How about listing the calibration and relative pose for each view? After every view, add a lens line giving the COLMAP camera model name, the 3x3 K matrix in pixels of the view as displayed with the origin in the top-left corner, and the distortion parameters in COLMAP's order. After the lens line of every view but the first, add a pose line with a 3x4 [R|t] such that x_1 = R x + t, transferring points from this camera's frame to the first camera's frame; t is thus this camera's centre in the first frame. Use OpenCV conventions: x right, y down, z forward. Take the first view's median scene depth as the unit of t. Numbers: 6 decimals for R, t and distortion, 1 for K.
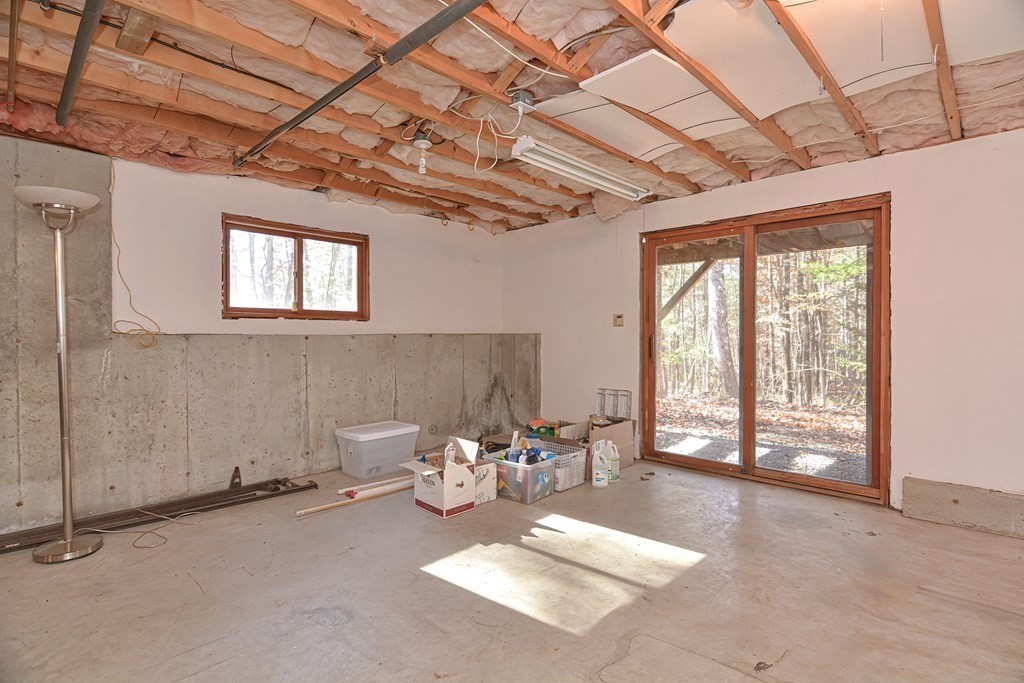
lens RADIAL K [[498.4, 0, 518.6], [0, 498.4, 341.5], [0, 0, 1]] dist [-0.000797, -0.007035]
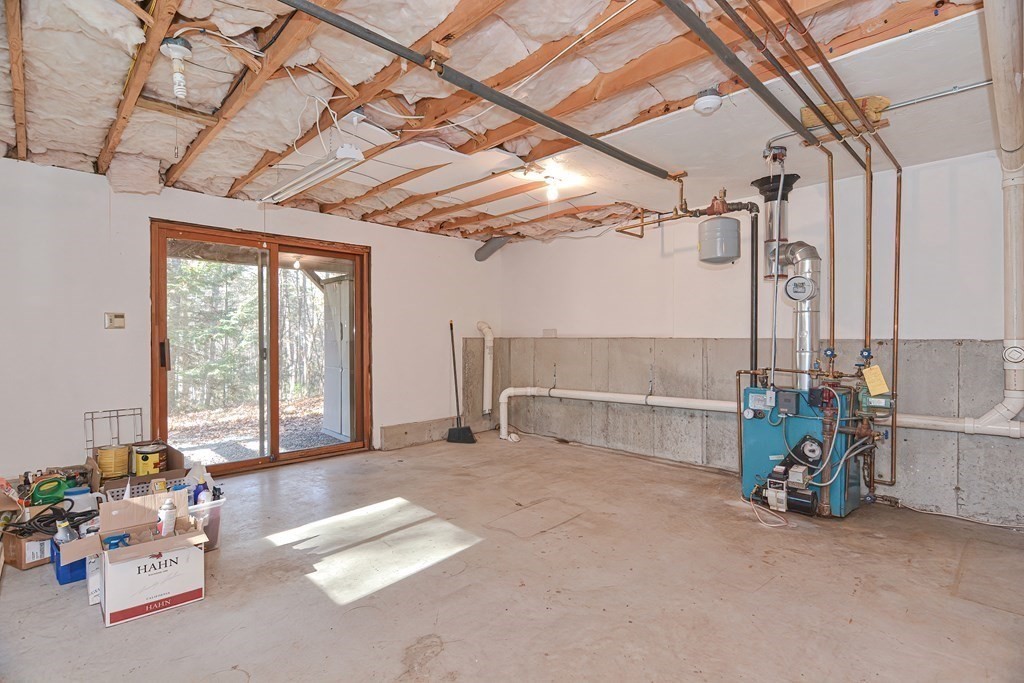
lens RADIAL K [[498.4, 0, 519.0], [0, 498.4, 340.6], [0, 0, 1]] dist [-0.000797, -0.007035]
pose [[0.024138, -0.002994, 0.999704, -0.842102], [0.017777, 0.999839, 0.002565, -0.002795], [-0.999551, 0.017710, 0.024187, 0.528520]]
